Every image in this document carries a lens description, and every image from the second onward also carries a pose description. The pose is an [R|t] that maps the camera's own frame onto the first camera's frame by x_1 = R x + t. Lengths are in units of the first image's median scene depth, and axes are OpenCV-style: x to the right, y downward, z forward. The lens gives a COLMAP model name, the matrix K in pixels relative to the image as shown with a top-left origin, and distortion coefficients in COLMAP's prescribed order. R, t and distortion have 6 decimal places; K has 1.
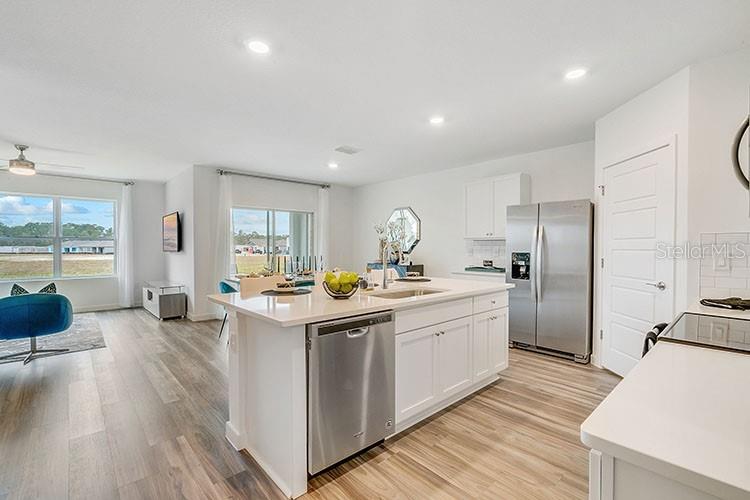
lens RADIAL K [[342.7, 0, 367.6], [0, 342.7, 249.3], [0, 0, 1]] dist [0.011619, 0.000561]
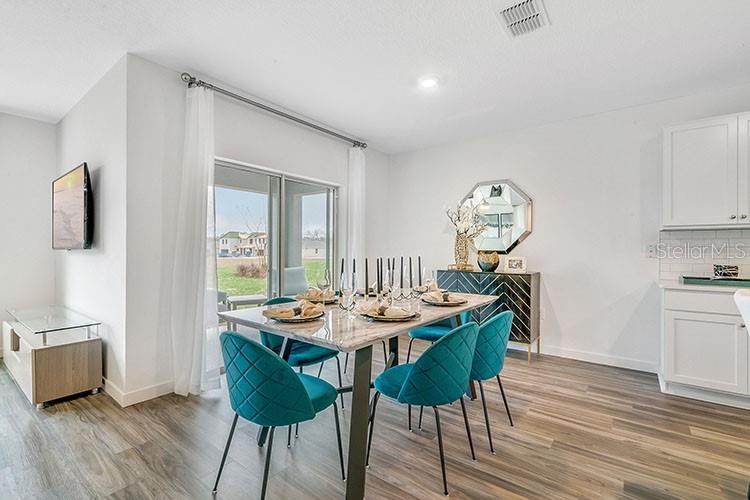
lens RADIAL K [[342.7, 0, 367.6], [0, 342.7, 249.3], [0, 0, 1]] dist [0.011619, 0.000561]
pose [[0.983574, 0.004488, 0.180451, -0.263041], [-0.002911, 0.999955, -0.009004, 0.010829], [-0.180483, 0.008331, 0.983543, 0.477316]]
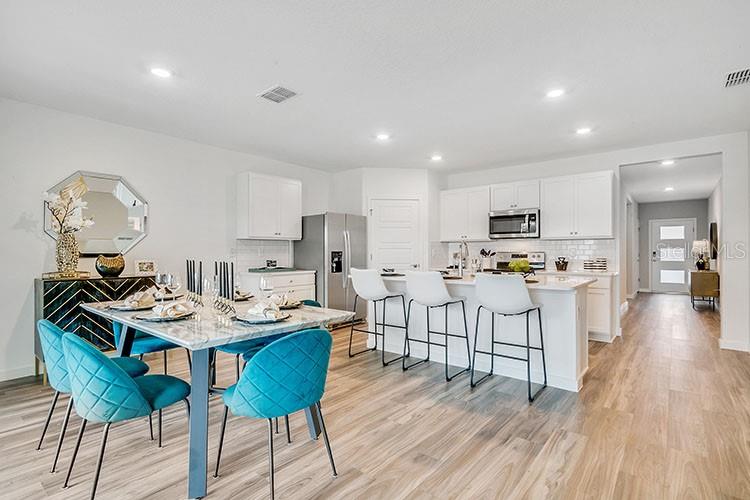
lens RADIAL K [[342.7, 0, 367.6], [0, 342.7, 249.3], [0, 0, 1]] dist [0.011619, 0.000561]
pose [[-0.128583, 0.003325, 0.991693, -0.626643], [0.007951, 0.999966, -0.002322, 0.003038], [-0.991667, 0.007587, -0.128605, 0.763895]]
